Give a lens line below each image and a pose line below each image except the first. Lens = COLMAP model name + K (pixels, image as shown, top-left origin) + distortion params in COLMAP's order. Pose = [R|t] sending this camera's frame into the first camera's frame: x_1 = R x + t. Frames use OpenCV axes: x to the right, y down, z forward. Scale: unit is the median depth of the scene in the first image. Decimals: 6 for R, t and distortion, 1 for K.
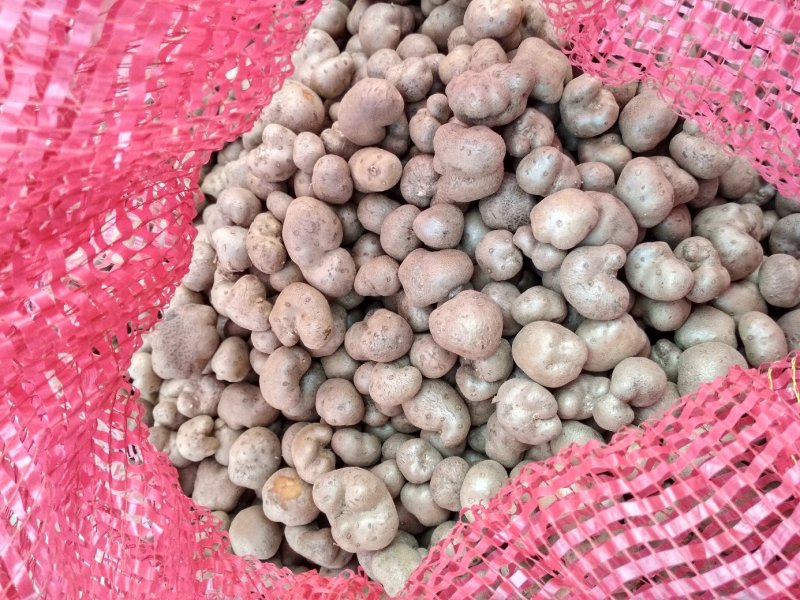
lens RADIAL K [[719.5, 0, 400.0], [0, 719.5, 300.0], [0, 0, 1]] dist [0.094445, -0.224837]
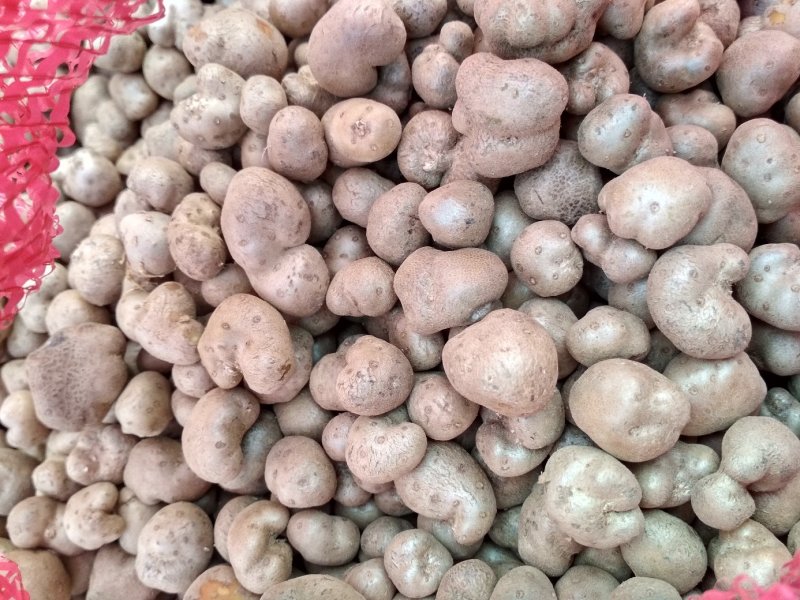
lens RADIAL K [[726.6, 0, 399.2], [0, 726.6, 317.1], [0, 0, 1]] dist [0.060966, -0.229519]
pose [[0.998102, 0.021638, 0.057663, -0.034452], [-0.020709, 0.999647, -0.016665, 0.005848], [-0.058004, 0.015439, 0.998197, 0.316189]]
